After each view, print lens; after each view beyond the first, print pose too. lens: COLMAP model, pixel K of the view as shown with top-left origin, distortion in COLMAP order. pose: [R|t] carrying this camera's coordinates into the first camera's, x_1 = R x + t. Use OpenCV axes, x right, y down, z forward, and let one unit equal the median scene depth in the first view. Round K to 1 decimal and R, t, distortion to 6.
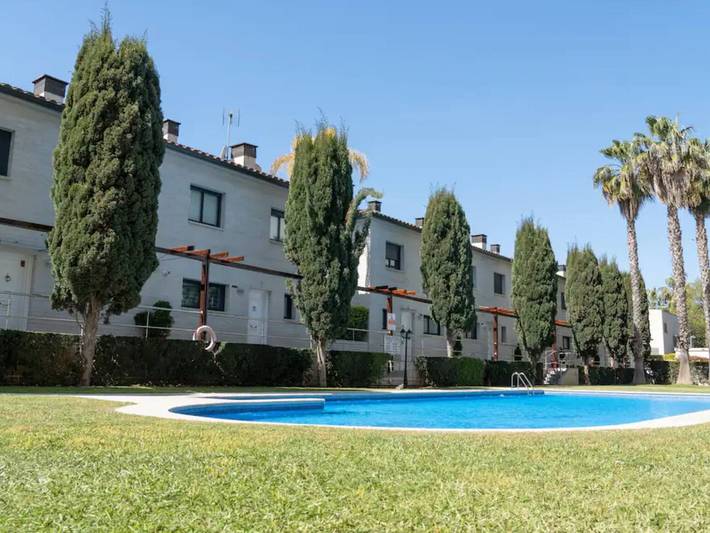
lens RADIAL K [[700.2, 0, 355.0], [0, 700.2, 266.5], [0, 0, 1]] dist [0.000560, 0.001478]
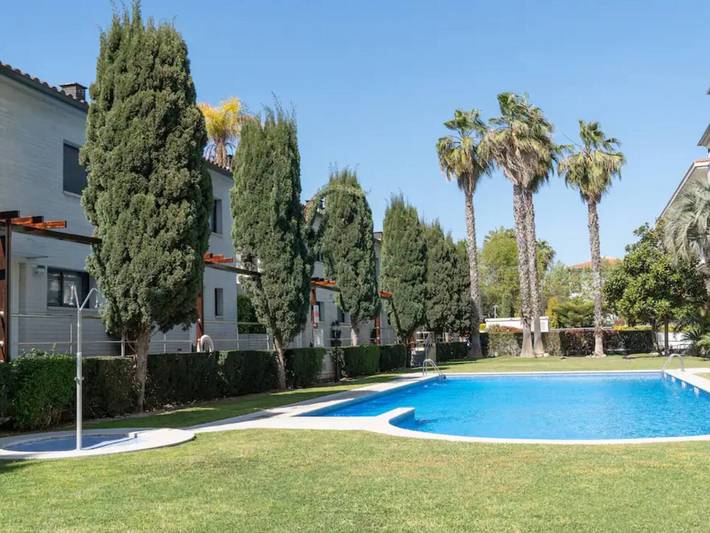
lens RADIAL K [[811.2, 0, 355.0], [0, 811.2, 266.5], [0, 0, 1]] dist [0.086357, -0.002481]
pose [[0.941148, -0.005198, 0.337956, -0.315081], [-0.014401, 0.998357, 0.055459, -0.055644], [-0.337689, -0.057062, 0.939527, -0.064770]]
